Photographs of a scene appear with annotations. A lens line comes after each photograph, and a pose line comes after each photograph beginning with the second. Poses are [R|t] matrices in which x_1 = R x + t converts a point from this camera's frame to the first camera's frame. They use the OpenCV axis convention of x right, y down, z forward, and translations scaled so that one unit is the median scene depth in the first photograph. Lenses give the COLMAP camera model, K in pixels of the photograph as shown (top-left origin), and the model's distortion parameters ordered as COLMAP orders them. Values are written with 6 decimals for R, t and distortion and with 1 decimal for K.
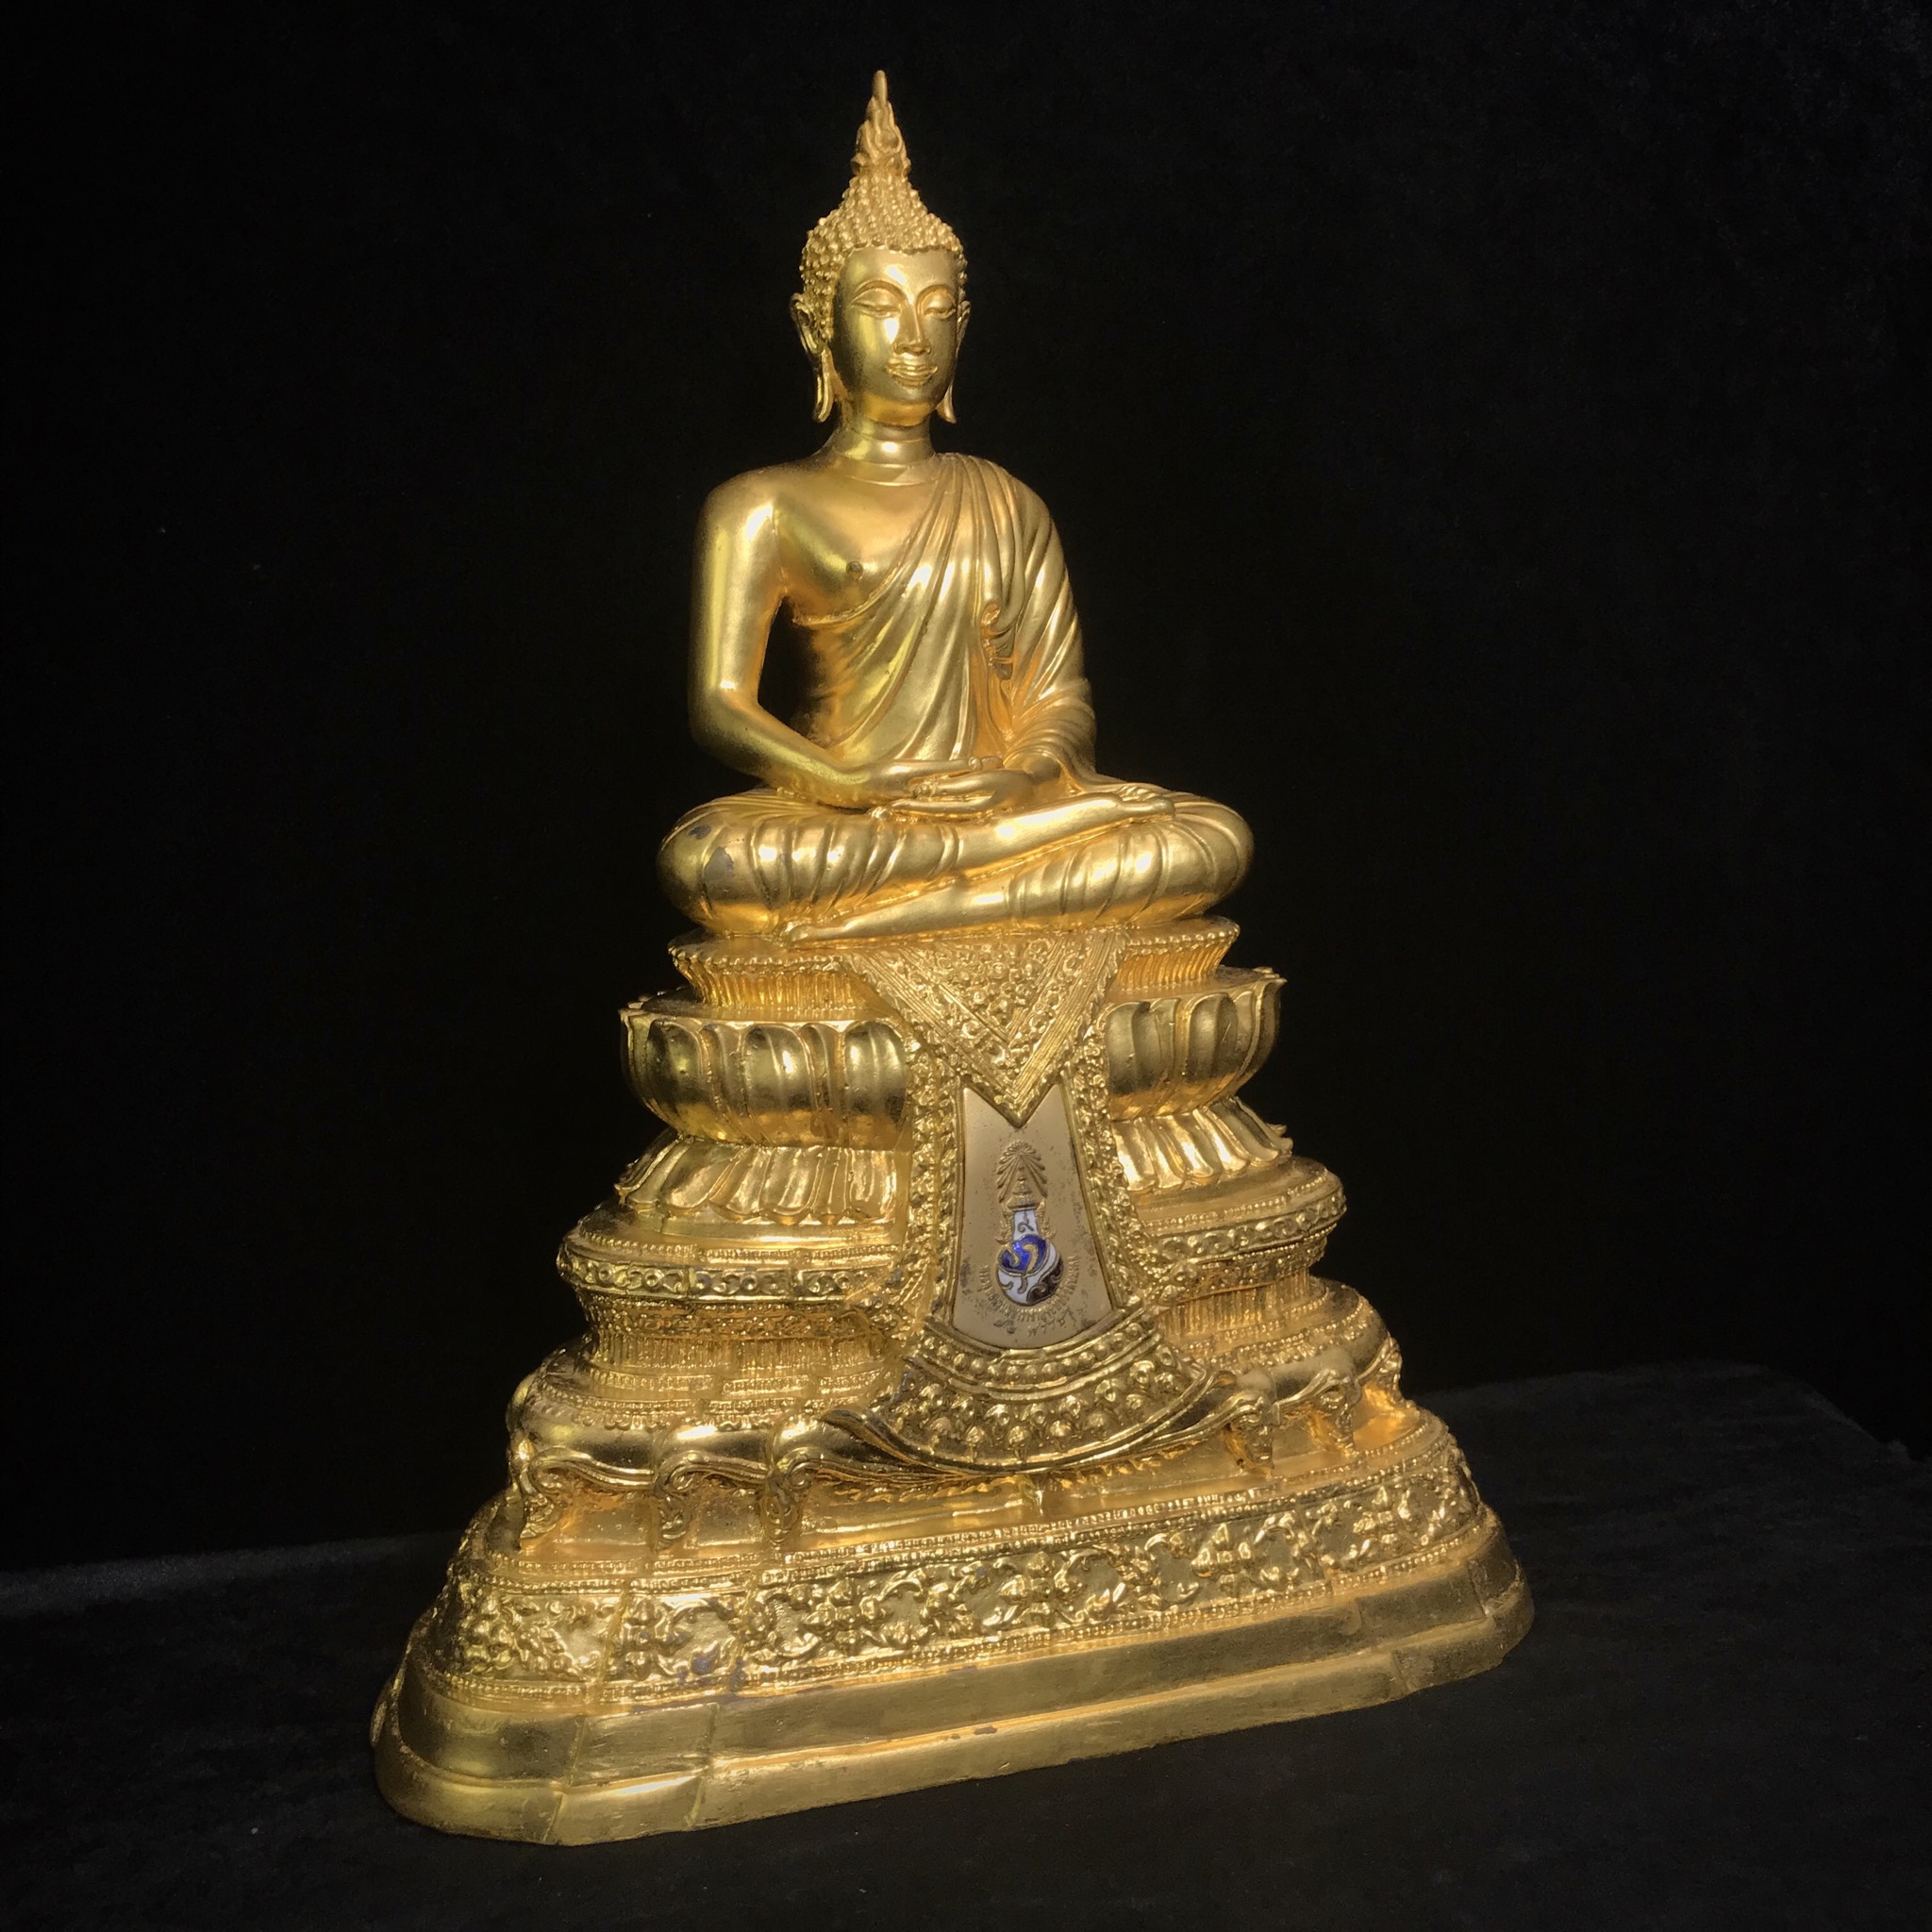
lens RADIAL K [[2120.0, 0, 974.0], [0, 2120.0, 949.4], [0, 0, 1]] dist [0.195640, -0.742555]
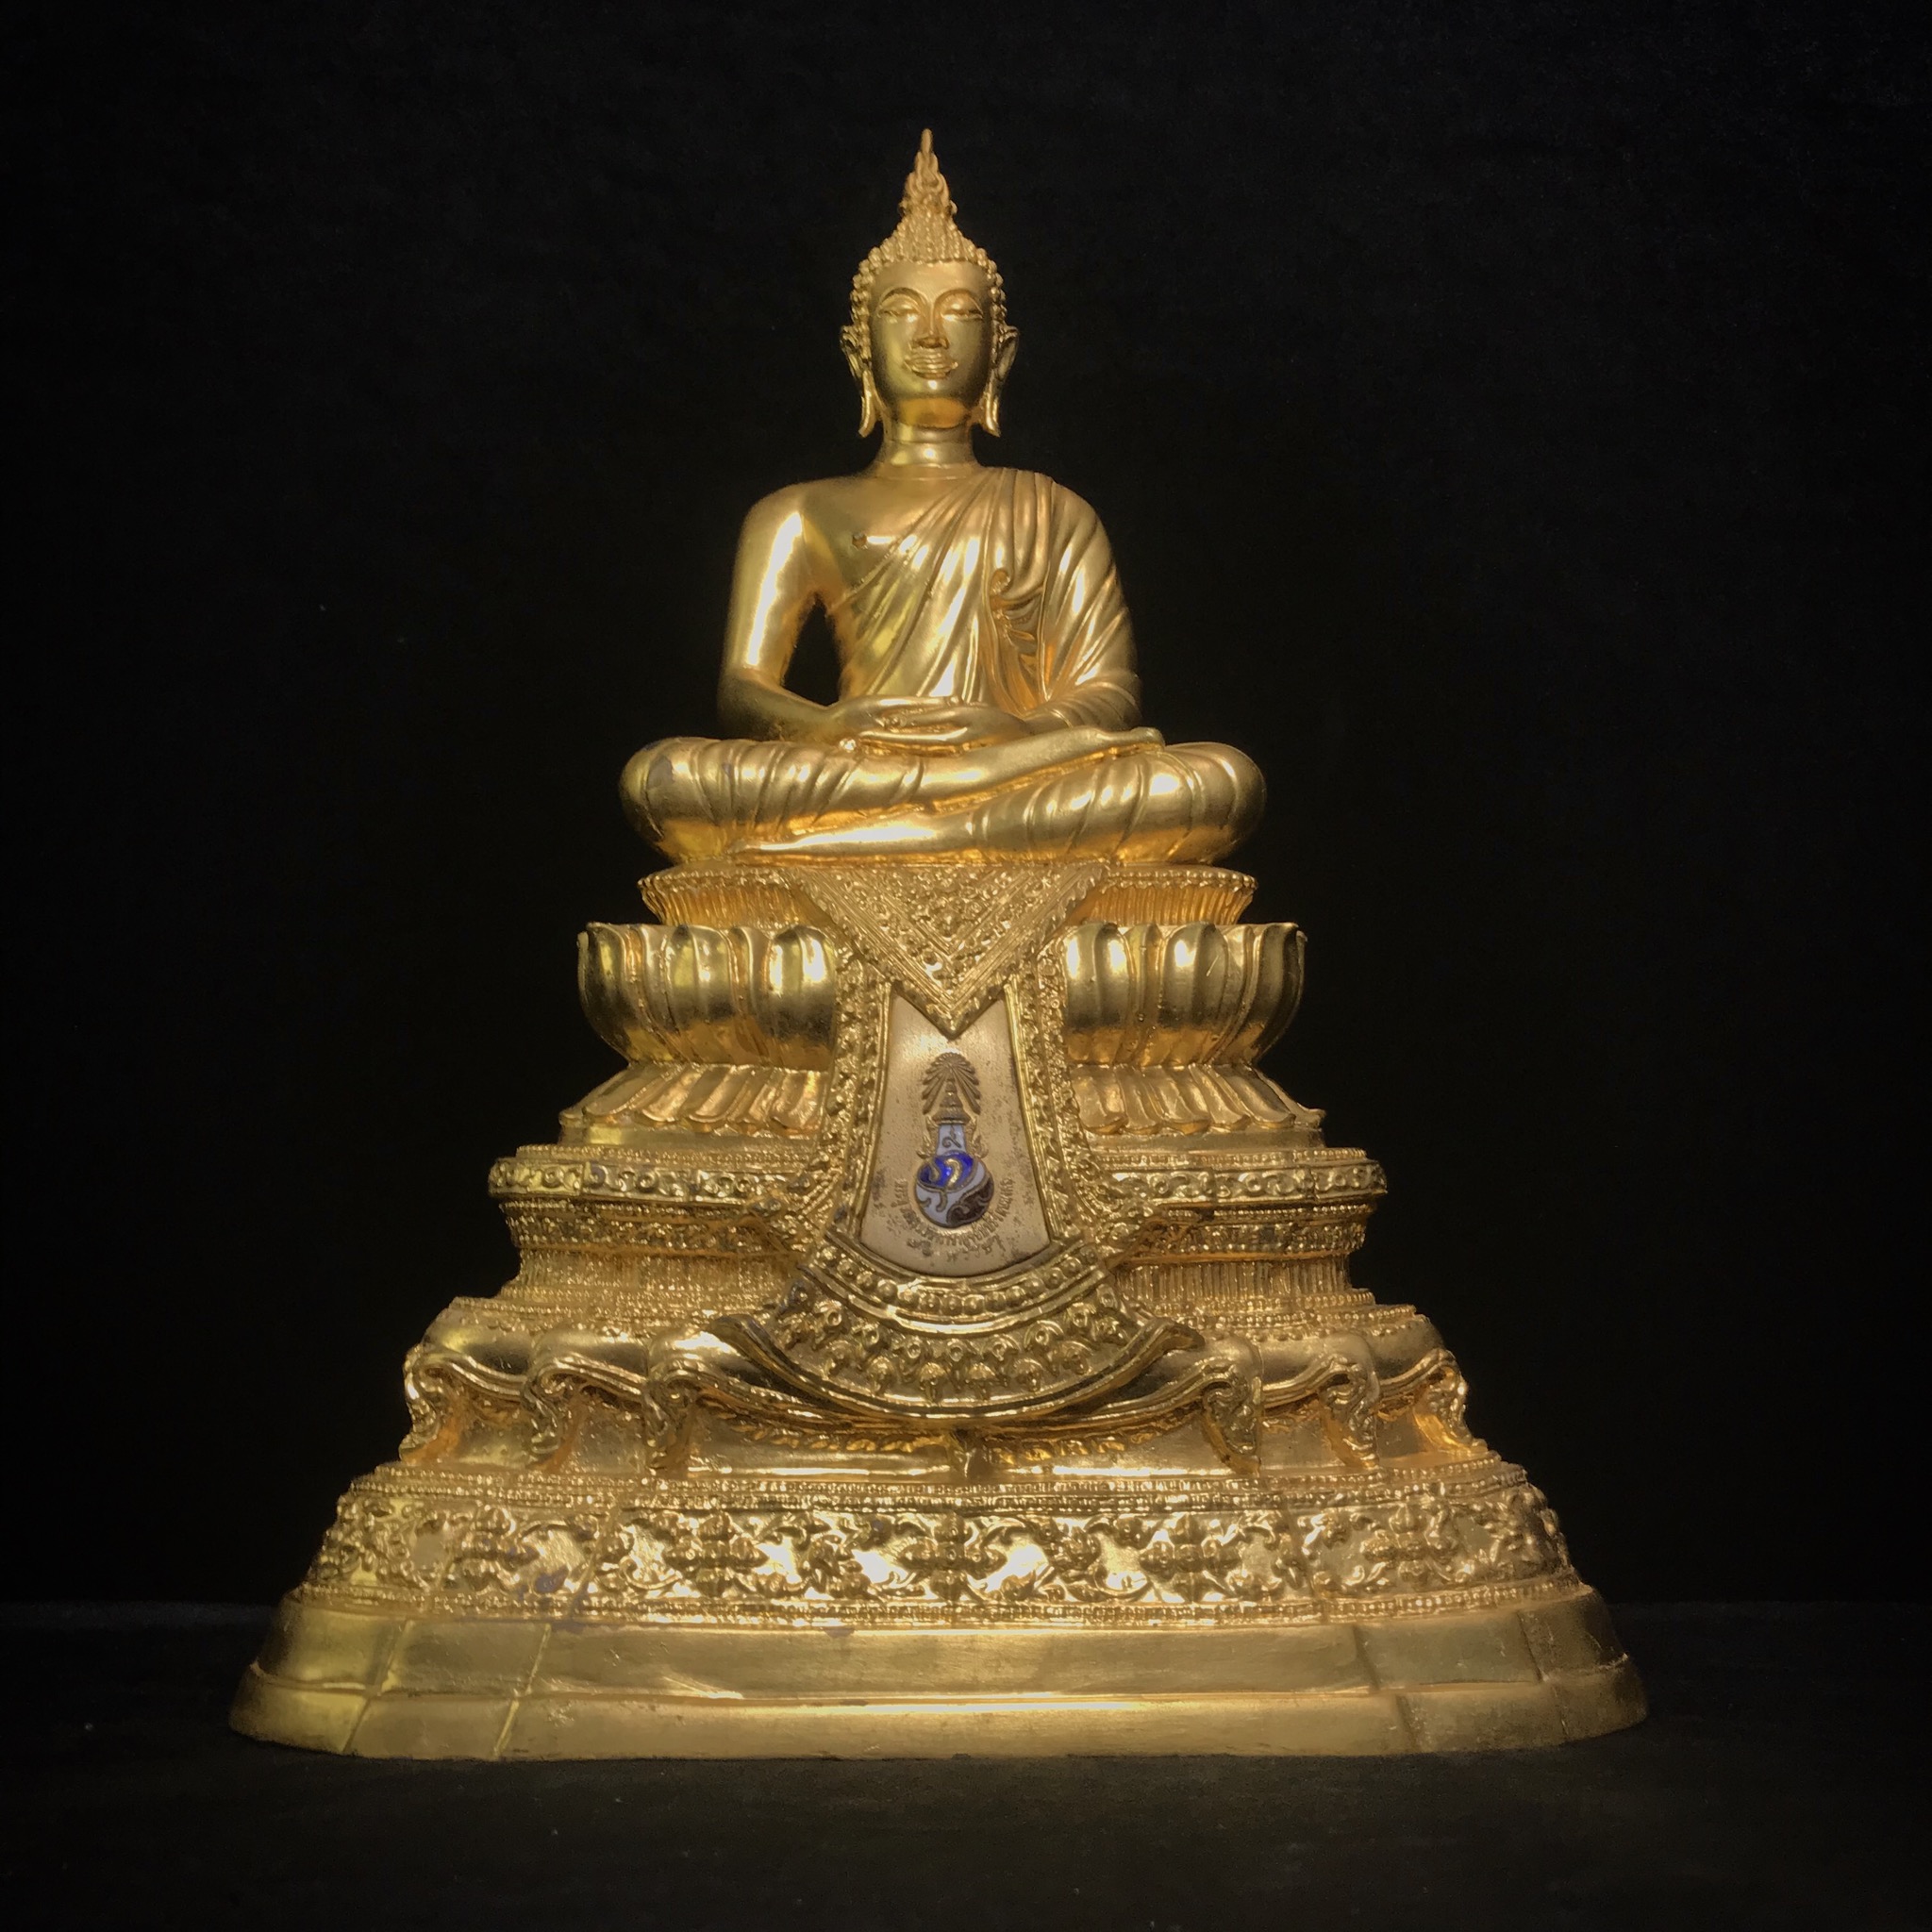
lens RADIAL K [[2104.8, 0, 960.3], [0, 2104.8, 956.2], [0, 0, 1]] dist [0.202569, -0.746460]
pose [[0.952128, -0.036725, -0.303486, 0.300988], [-0.047742, 0.962712, -0.266282, 0.290532], [0.301949, 0.268023, 0.914872, 0.153039]]
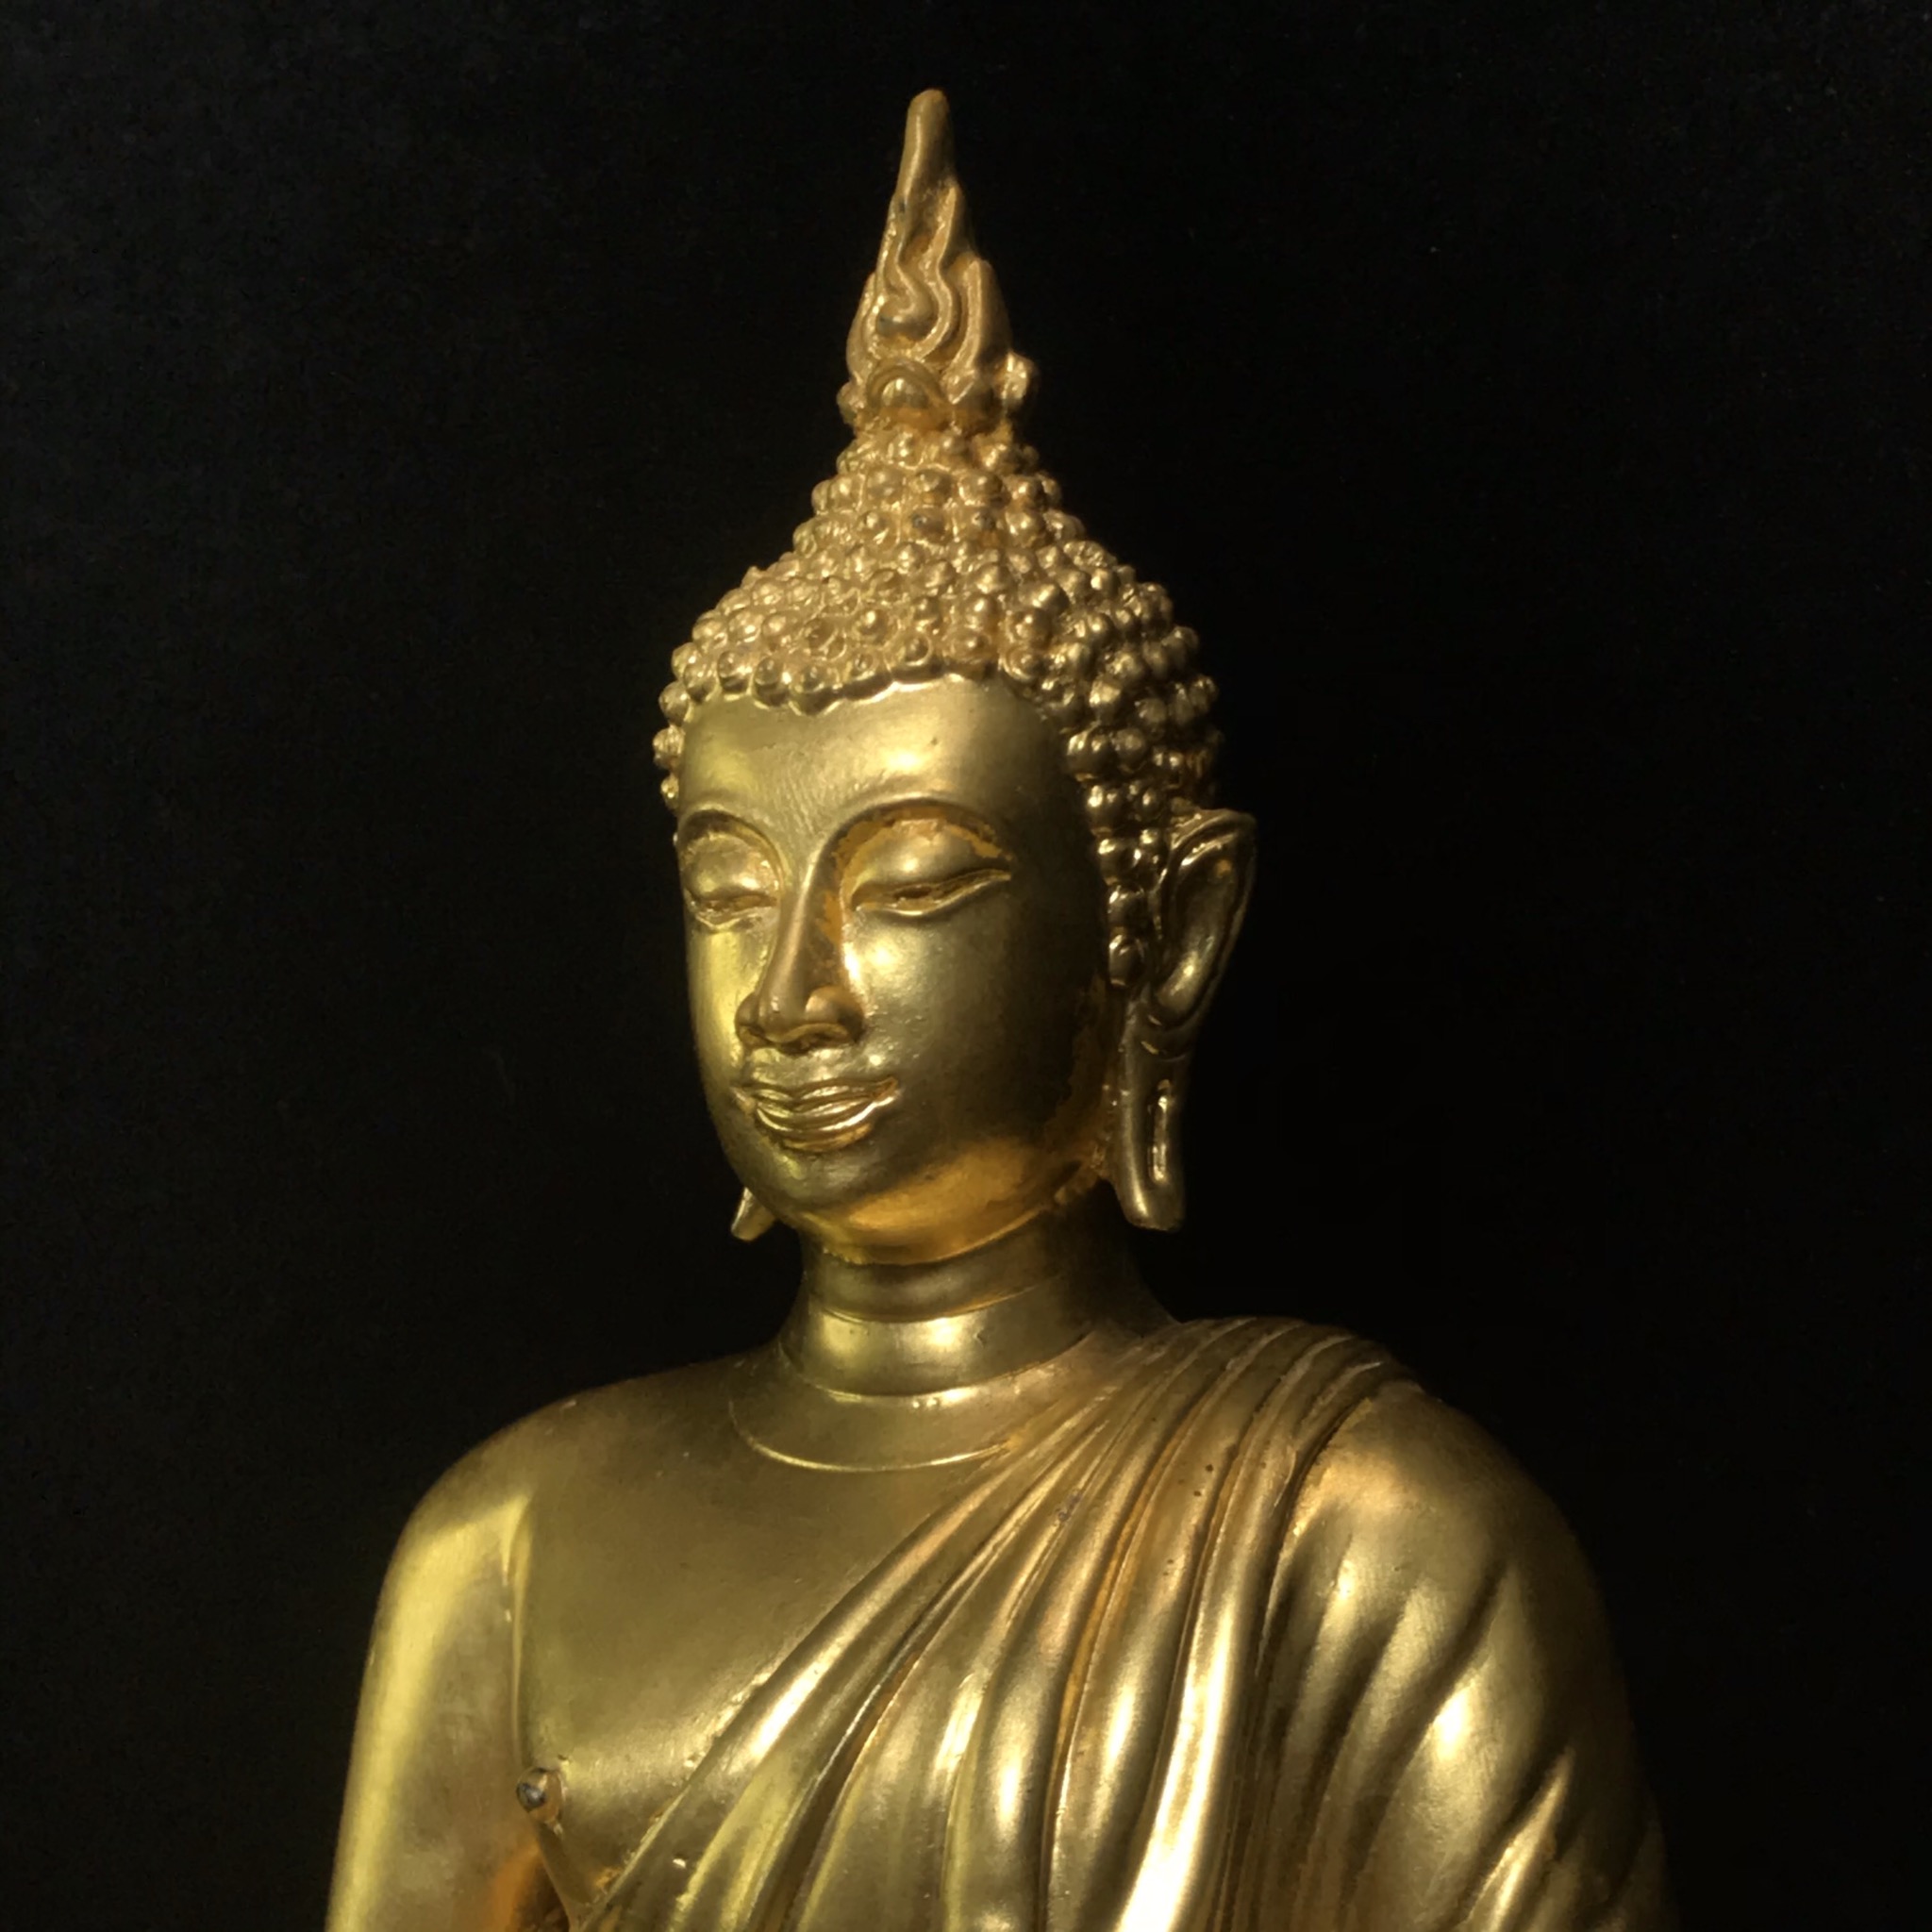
lens RADIAL K [[4251.5, 0, 963.0], [0, 4251.5, 981.6], [0, 0, 1]] dist [0.321489, -1.910727]
pose [[0.688886, -0.023702, -0.724482, 0.420225], [-0.088897, 0.989158, -0.116889, -0.233719], [0.719398, 0.144927, 0.679310, 0.661814]]
